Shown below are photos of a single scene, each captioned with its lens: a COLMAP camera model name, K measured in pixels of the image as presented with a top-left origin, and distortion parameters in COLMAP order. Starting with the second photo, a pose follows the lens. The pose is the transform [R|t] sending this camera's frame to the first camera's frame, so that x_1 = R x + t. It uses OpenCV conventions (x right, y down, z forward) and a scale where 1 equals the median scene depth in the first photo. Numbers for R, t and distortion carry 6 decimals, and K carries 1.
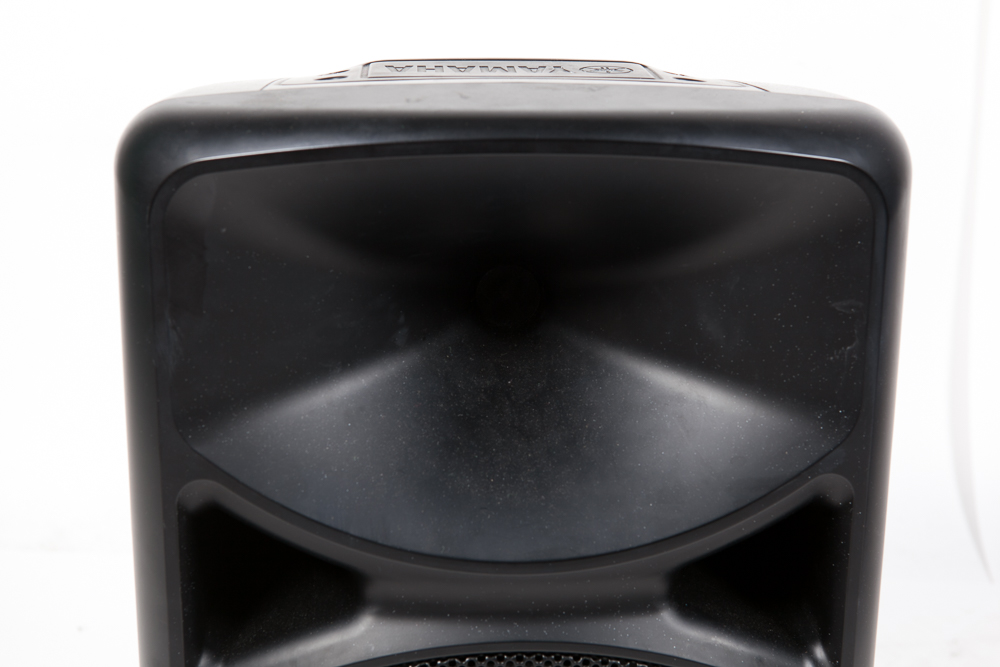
lens RADIAL K [[1679.2, 0, 500.5], [0, 1679.2, 333.4], [0, 0, 1]] dist [-0.088726, 0.000000]
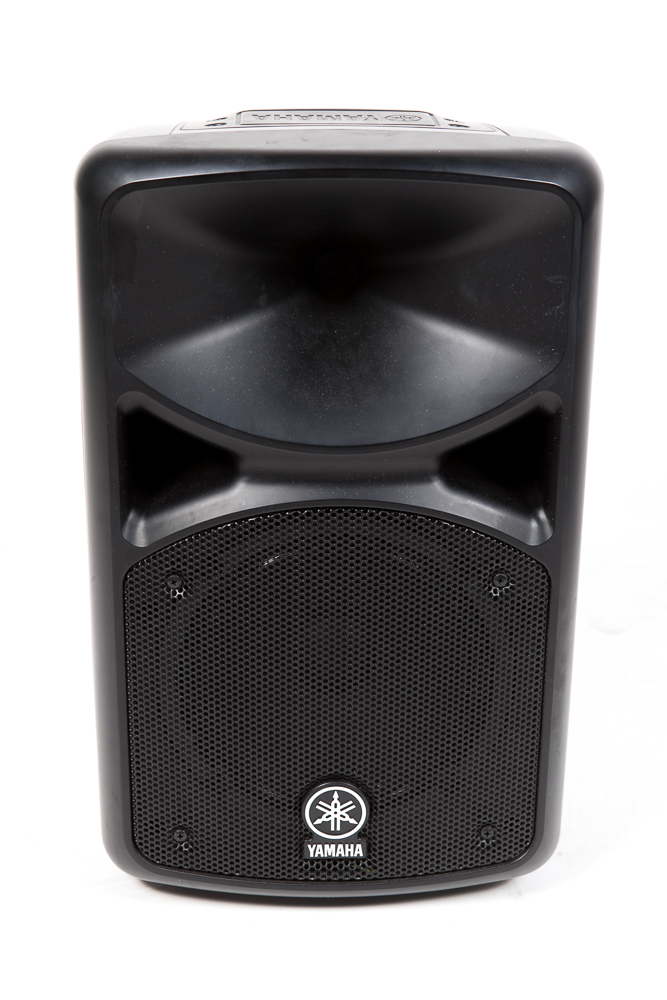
lens RADIAL K [[1679.2, 0, 330.4], [0, 1679.2, 500.4], [0, 0, 1]] dist [-0.088726, 0.000000]
pose [[0.999855, 0.005995, -0.015963, 0.027037], [-0.004440, 0.995402, 0.095680, 0.038079], [0.016463, -0.095595, 0.995284, -0.522557]]
